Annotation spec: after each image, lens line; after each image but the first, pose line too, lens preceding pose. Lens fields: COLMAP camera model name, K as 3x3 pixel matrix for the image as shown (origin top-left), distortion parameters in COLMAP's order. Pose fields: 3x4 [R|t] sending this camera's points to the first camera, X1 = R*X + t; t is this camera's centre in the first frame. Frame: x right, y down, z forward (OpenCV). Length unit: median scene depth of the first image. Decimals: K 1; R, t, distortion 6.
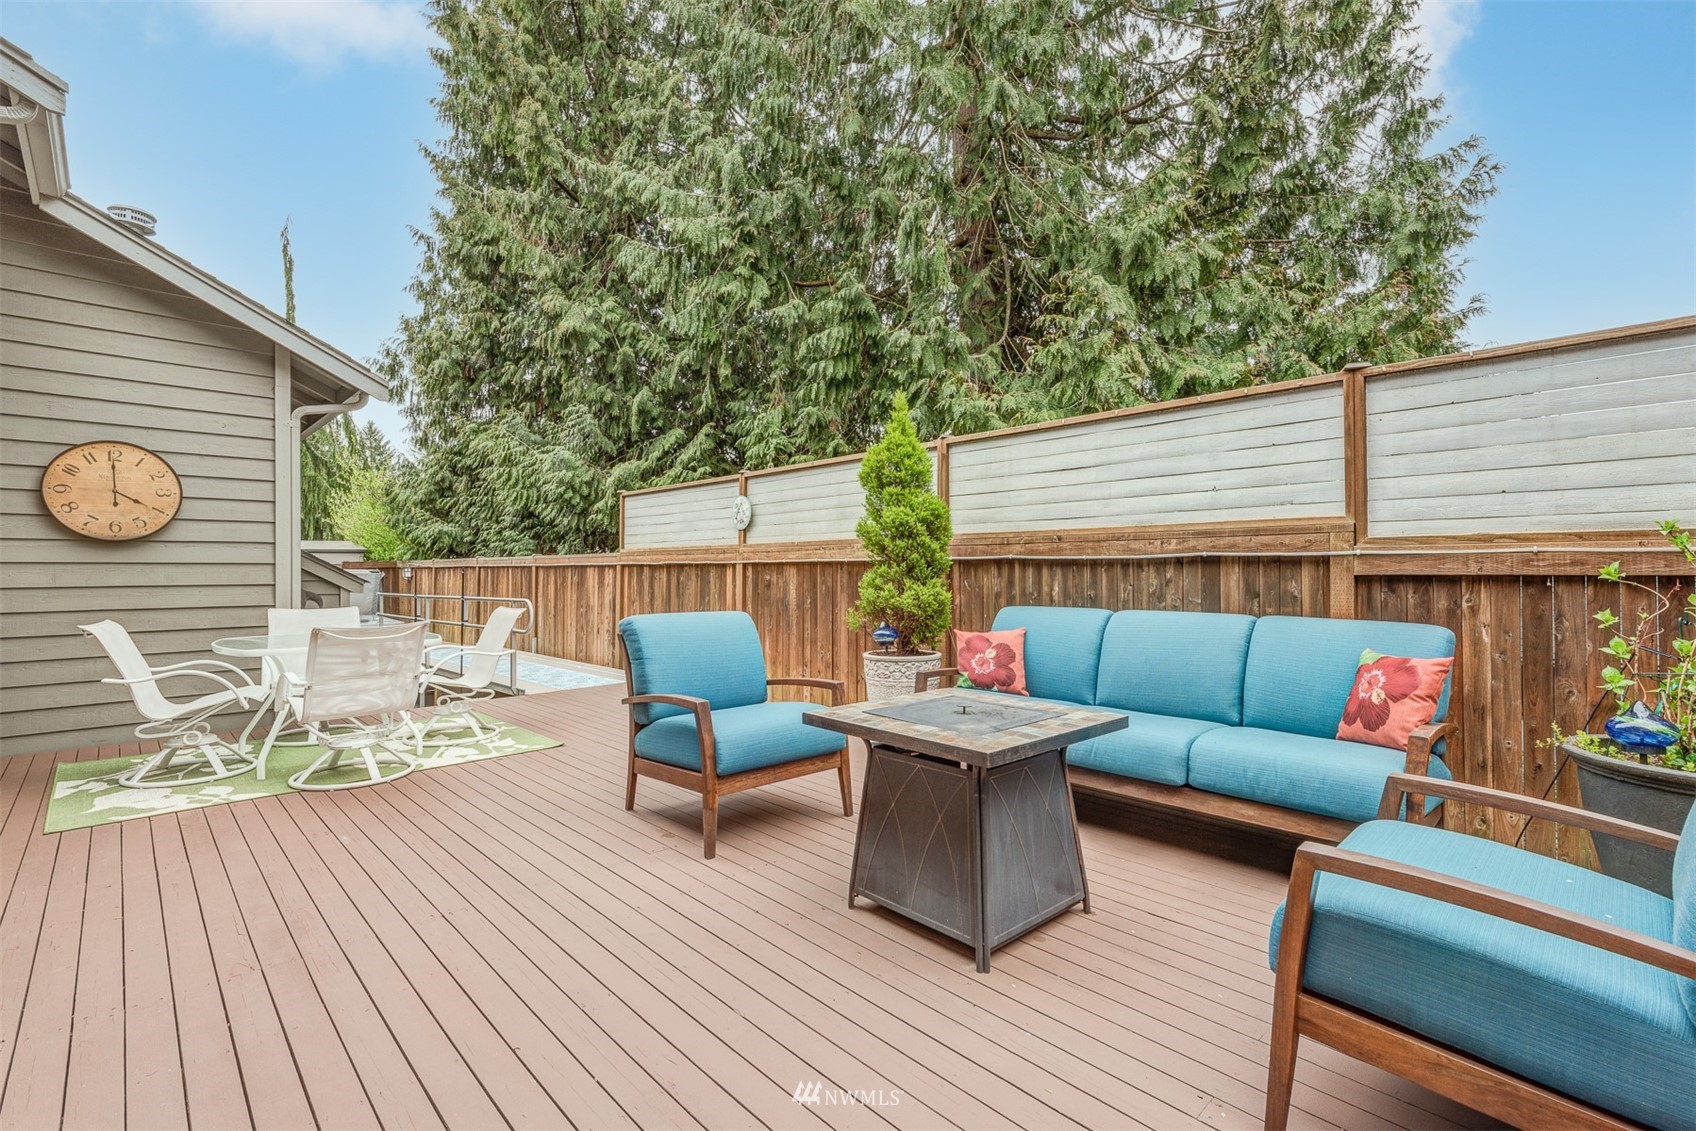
lens RADIAL K [[752.8, 0, 836.4], [0, 752.8, 571.3], [0, 0, 1]] dist [0.005321, 0.001226]
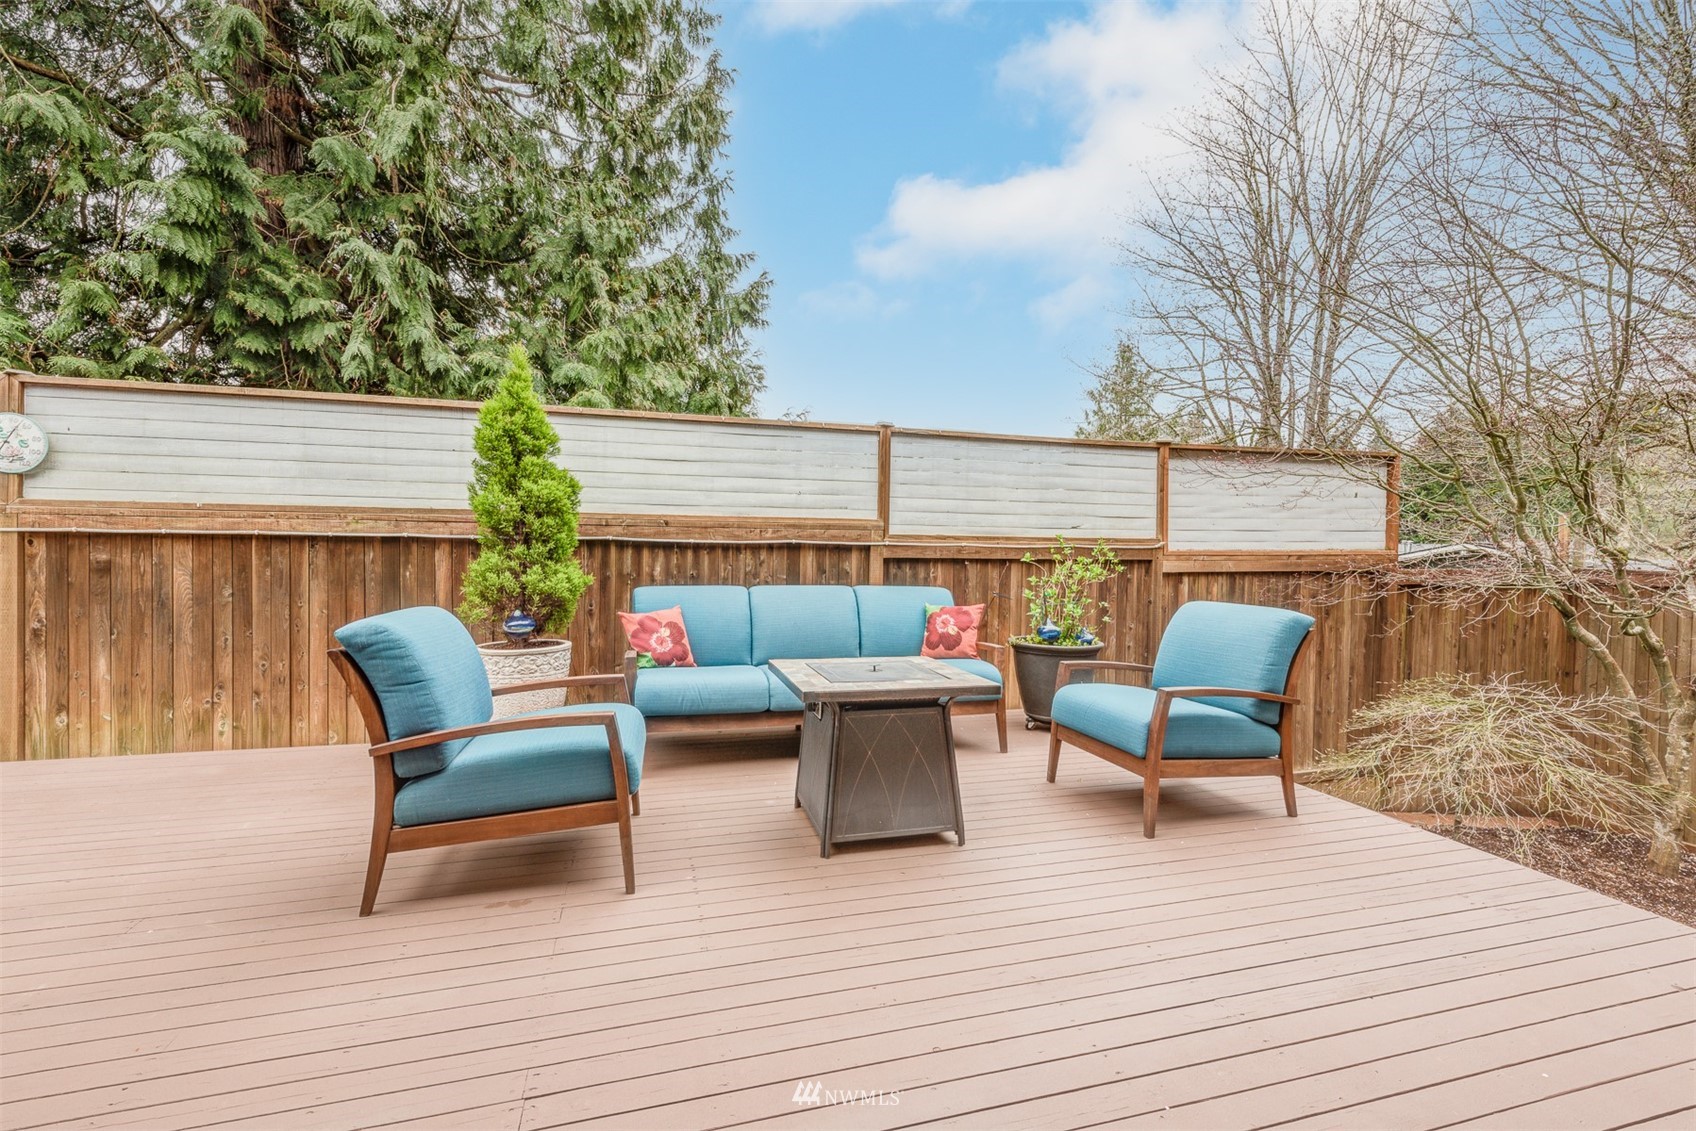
lens RADIAL K [[752.8, 0, 845.8], [0, 752.8, 560.8], [0, 0, 1]] dist [0.005321, 0.001226]
pose [[0.452268, -0.006845, 0.891856, -0.625174], [-0.011902, 0.999835, 0.013709, -0.007839], [-0.891803, -0.016814, 0.452112, 0.305612]]
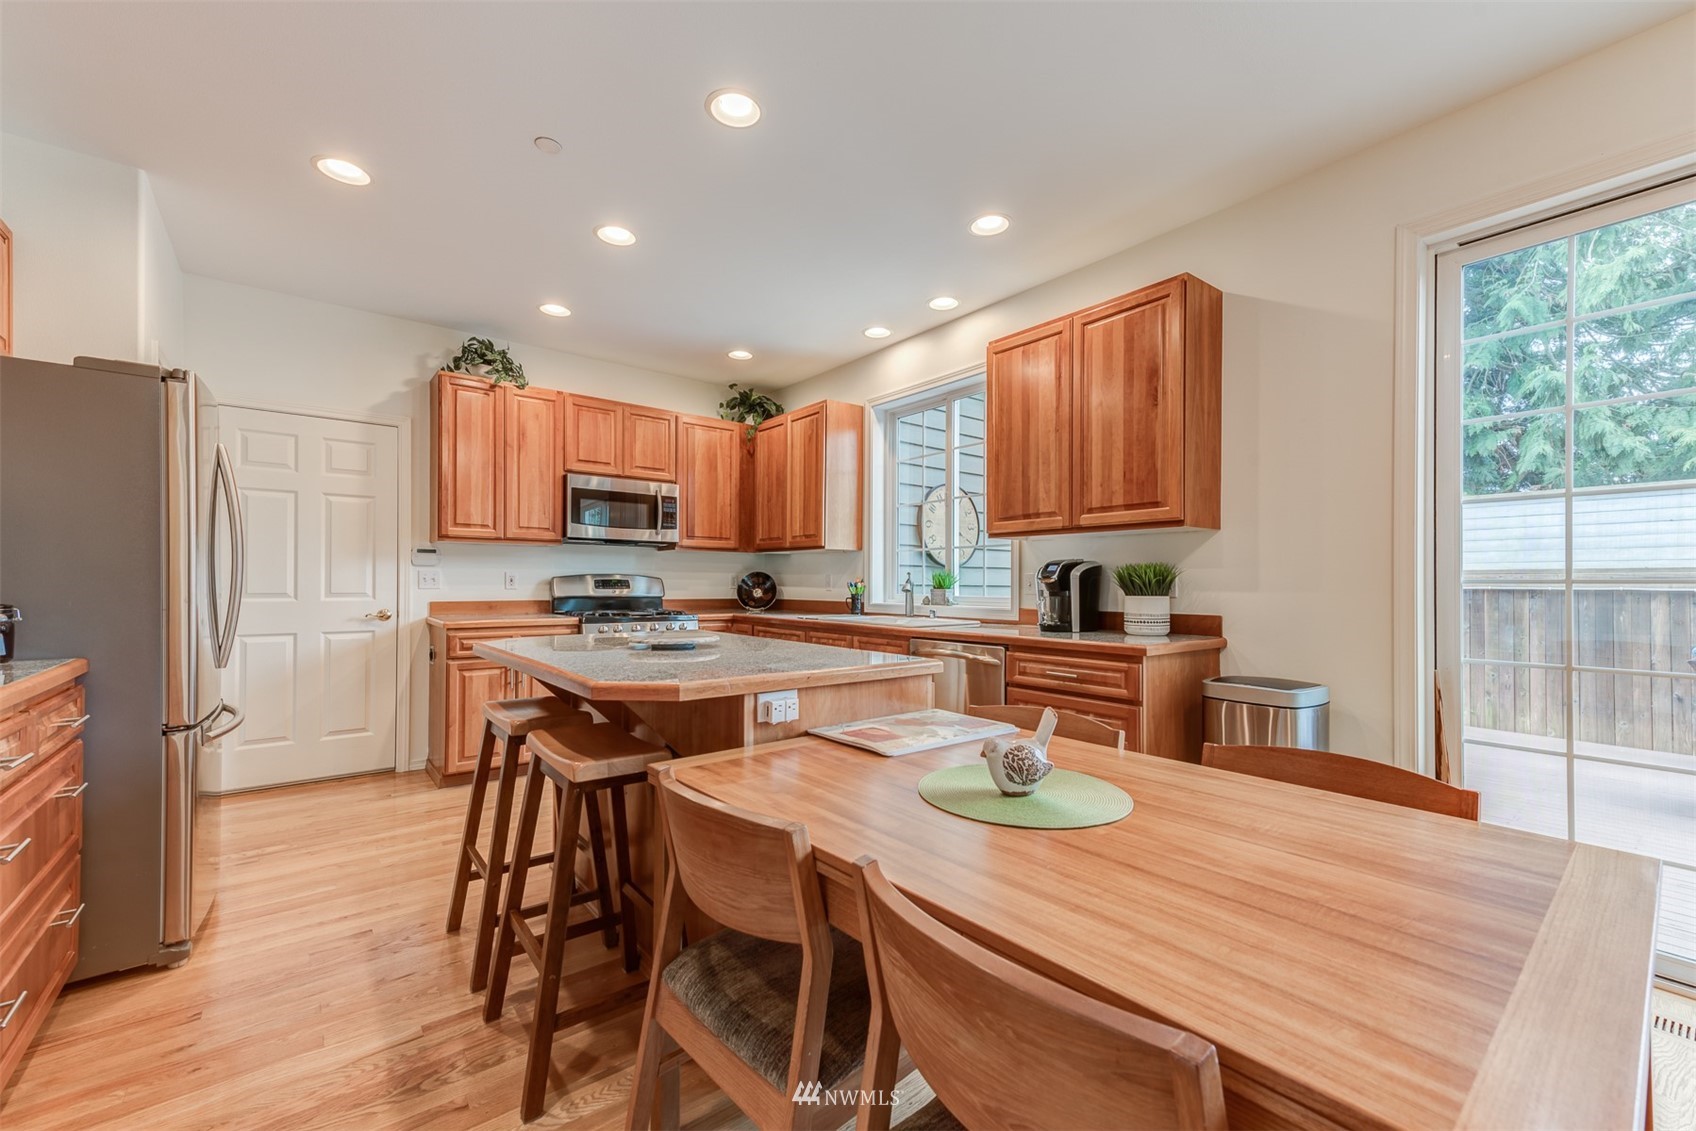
lens RADIAL K [[670.5, 0, 839.5], [0, 670.5, 583.4], [0, 0, 1]] dist [0.020393, -0.001868]
pose [[0.997776, 0.004430, -0.066515, -1.370834], [-0.004646, 0.999984, -0.003095, -0.021915], [0.066500, 0.003397, 0.997781, -0.044448]]
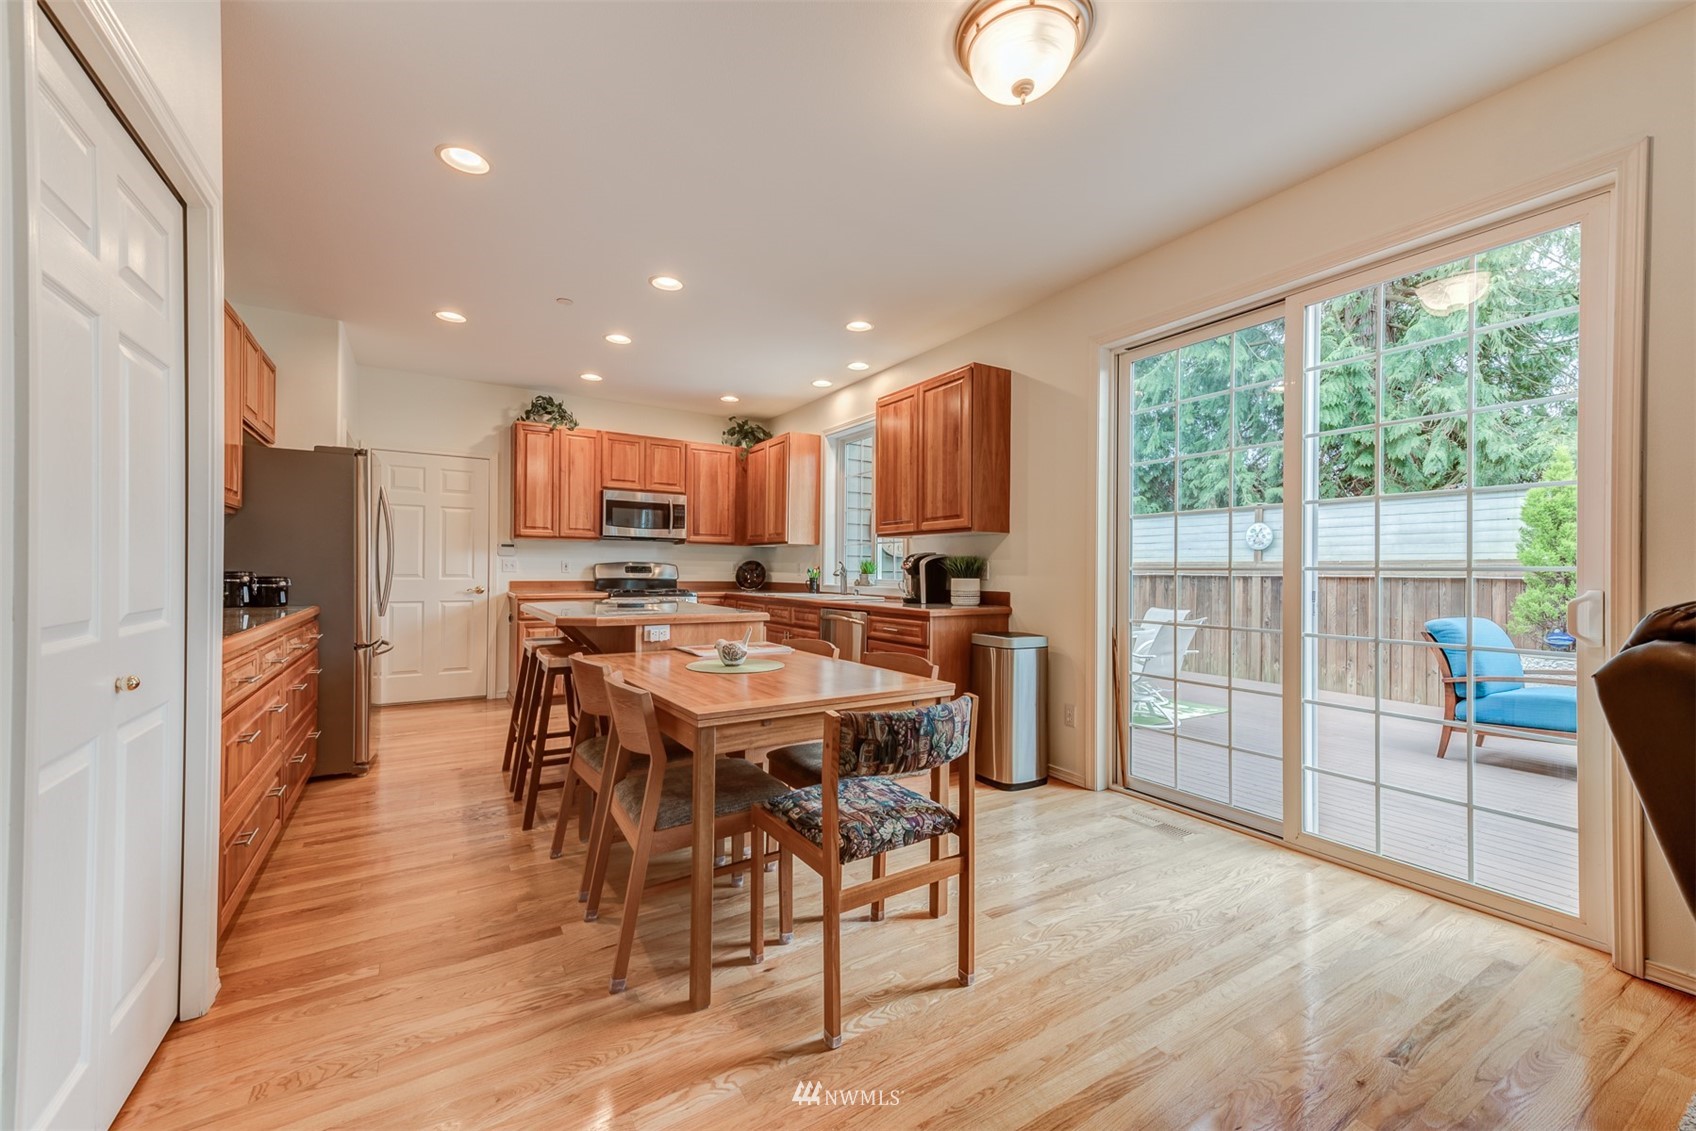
lens RADIAL K [[670.5, 0, 857.7], [0, 670.5, 572.2], [0, 0, 1]] dist [0.020393, -0.001868]
pose [[0.984505, 0.009221, -0.175117, -1.034881], [-0.009572, 0.999954, -0.001159, -0.018670], [0.175098, 0.002818, 0.984547, -0.397336]]
